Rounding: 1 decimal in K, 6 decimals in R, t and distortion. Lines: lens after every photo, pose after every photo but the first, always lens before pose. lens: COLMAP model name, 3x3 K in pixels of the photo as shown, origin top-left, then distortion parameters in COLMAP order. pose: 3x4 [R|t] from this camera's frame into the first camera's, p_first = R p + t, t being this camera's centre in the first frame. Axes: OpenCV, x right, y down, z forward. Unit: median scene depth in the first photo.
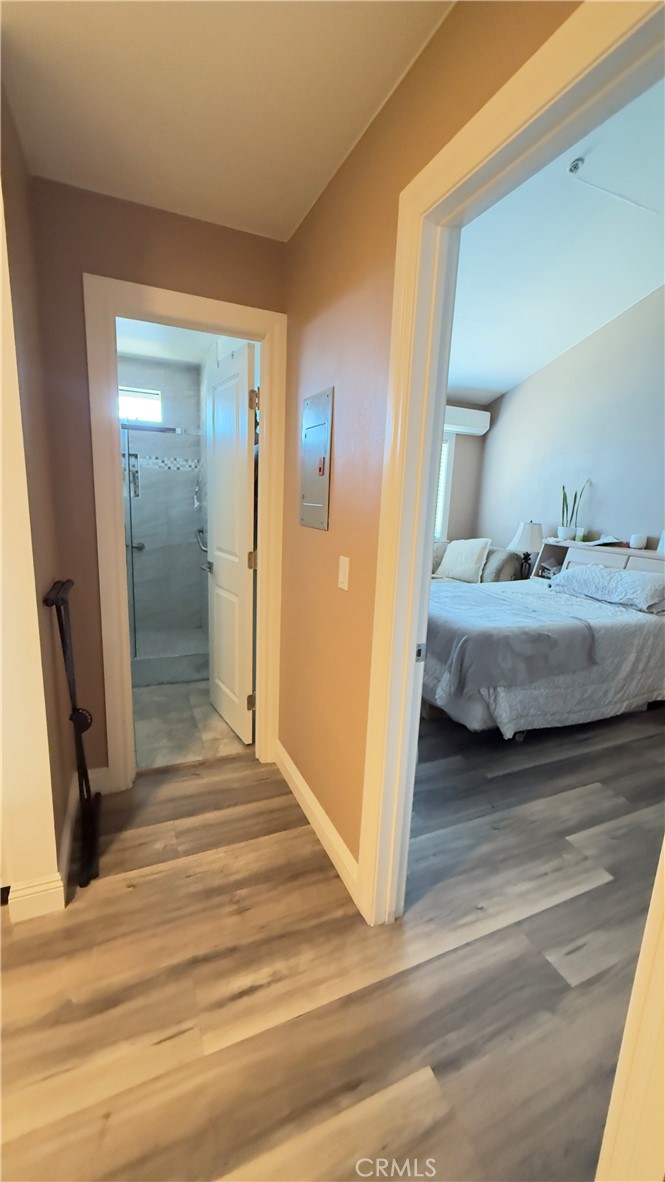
lens RADIAL K [[469.9, 0, 332.5], [0, 469.9, 591.0], [0, 0, 1]] dist [-0.000858, -0.000066]
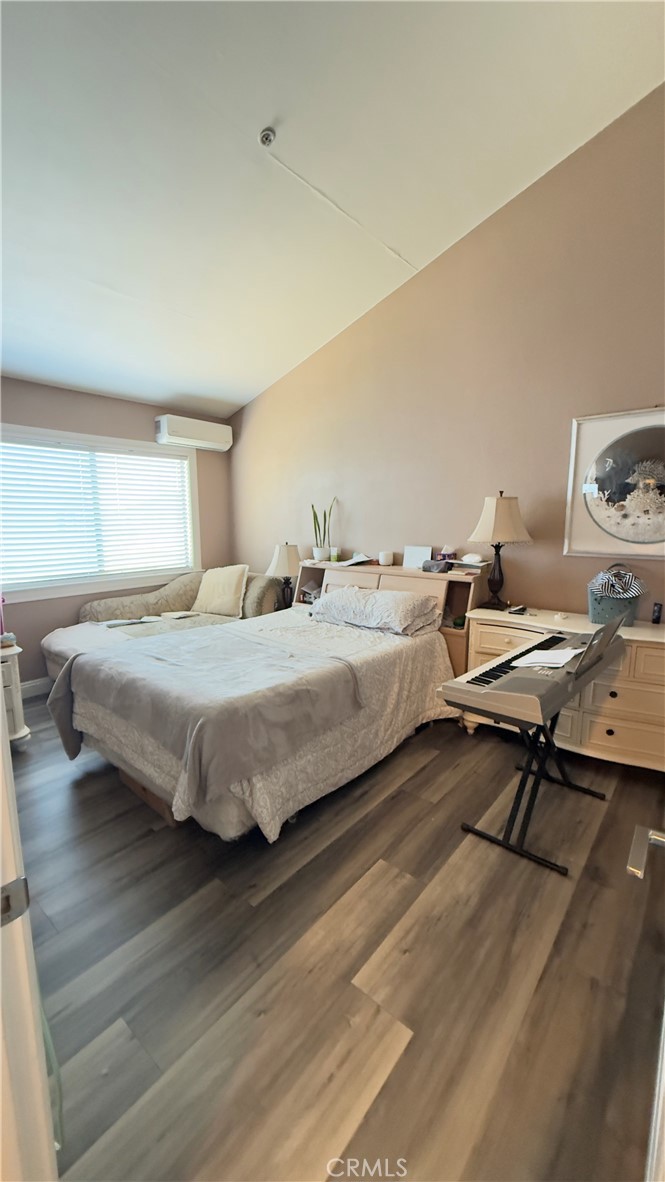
lens RADIAL K [[469.9, 0, 332.5], [0, 469.9, 591.0], [0, 0, 1]] dist [-0.000858, -0.000066]
pose [[0.894036, -0.111346, 0.433937, 0.139094], [0.126346, 0.991969, -0.005775, -0.058056], [-0.429809, 0.059989, 0.900925, 0.197321]]
